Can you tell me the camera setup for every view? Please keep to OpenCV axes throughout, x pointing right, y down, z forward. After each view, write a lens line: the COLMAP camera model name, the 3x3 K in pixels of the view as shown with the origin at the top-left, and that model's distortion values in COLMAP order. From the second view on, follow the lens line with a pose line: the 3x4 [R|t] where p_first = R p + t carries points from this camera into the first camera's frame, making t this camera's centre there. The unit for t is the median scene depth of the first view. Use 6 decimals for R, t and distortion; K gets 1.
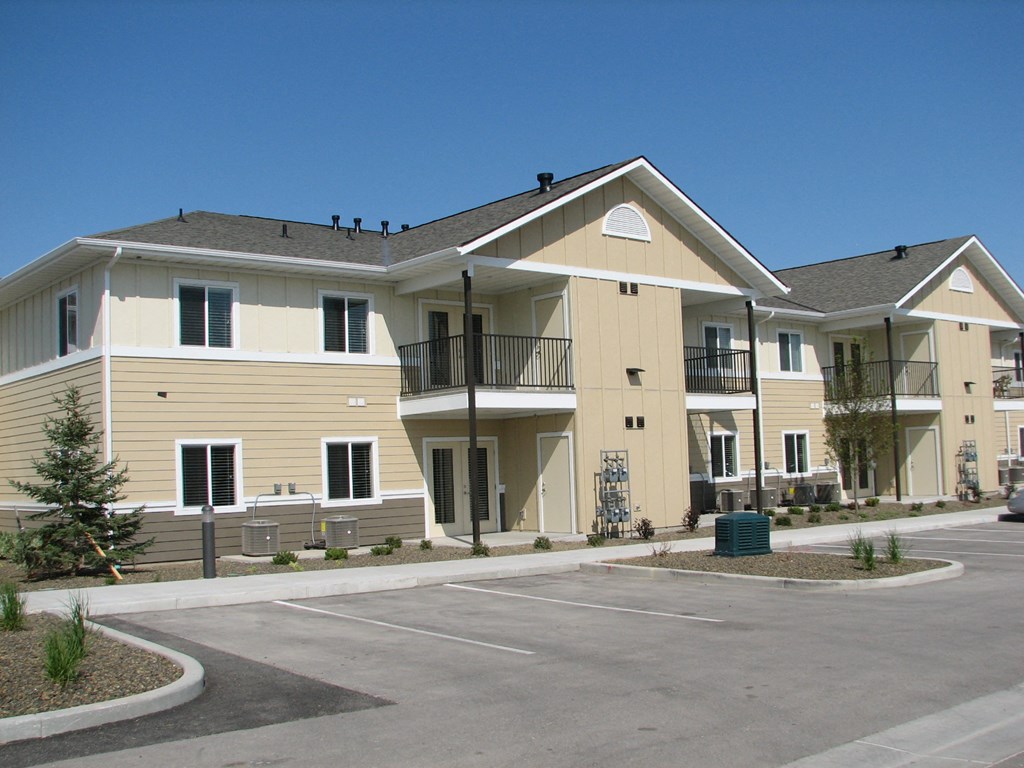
lens RADIAL K [[1161.3, 0, 505.6], [0, 1161.3, 394.9], [0, 0, 1]] dist [-0.101494, 0.000000]
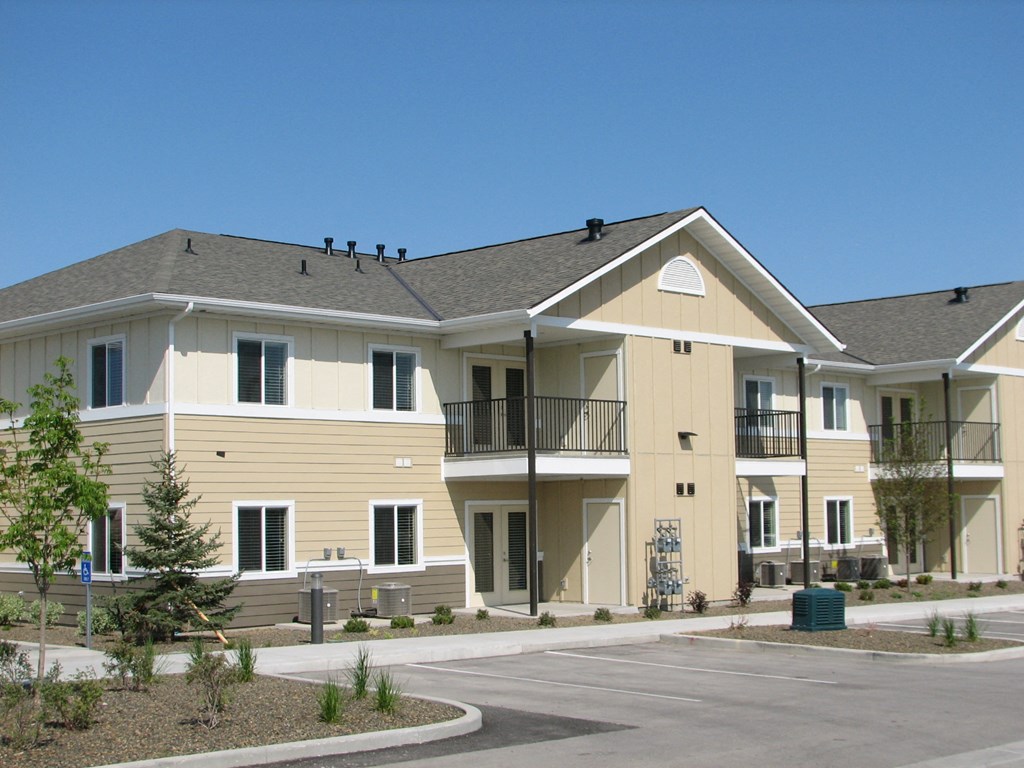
lens RADIAL K [[1670.7, 0, 495.3], [0, 1670.7, 403.9], [0, 0, 1]] dist [0.069290, 0.000000]
pose [[0.996016, 0.027957, 0.084677, -0.165340], [-0.027729, 0.999608, -0.003861, -0.037369], [-0.084752, 0.001497, 0.996401, -0.356392]]
